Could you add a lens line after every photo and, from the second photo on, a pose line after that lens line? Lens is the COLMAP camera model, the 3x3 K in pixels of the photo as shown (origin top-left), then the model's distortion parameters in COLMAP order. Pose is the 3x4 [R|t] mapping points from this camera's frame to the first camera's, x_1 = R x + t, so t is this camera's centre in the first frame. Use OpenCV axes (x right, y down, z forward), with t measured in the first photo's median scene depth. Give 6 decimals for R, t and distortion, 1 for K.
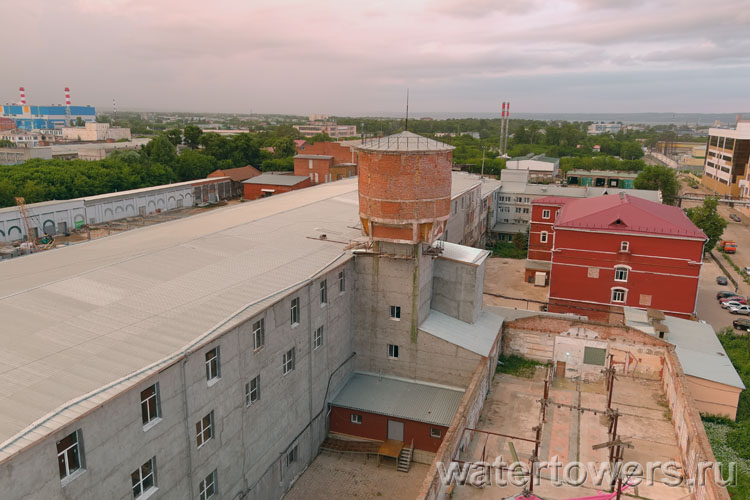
lens RADIAL K [[591.5, 0, 375.0], [0, 591.5, 250.0], [0, 0, 1]] dist [0.015102, 0.000825]
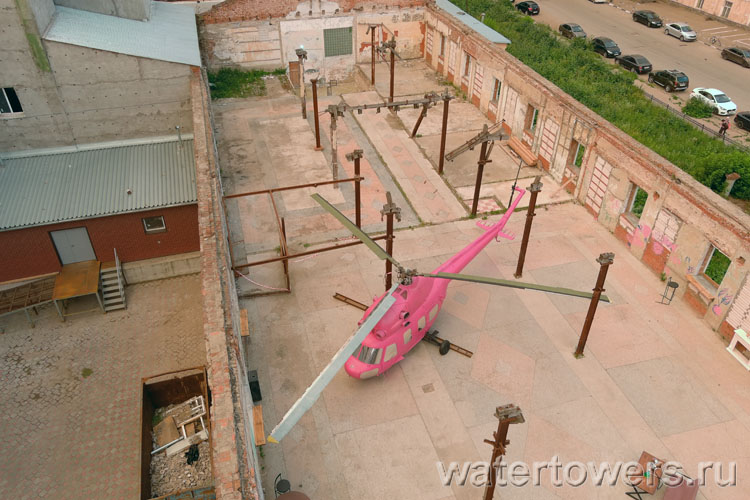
lens RADIAL K [[591.5, 0, 375.0], [0, 591.5, 250.0], [0, 0, 1]] dist [0.015102, 0.000825]
pose [[0.818429, -0.355553, 0.451394, 0.012862], [0.146626, 0.888789, 0.434229, 0.105565], [-0.555585, -0.289200, 0.779544, 0.389730]]
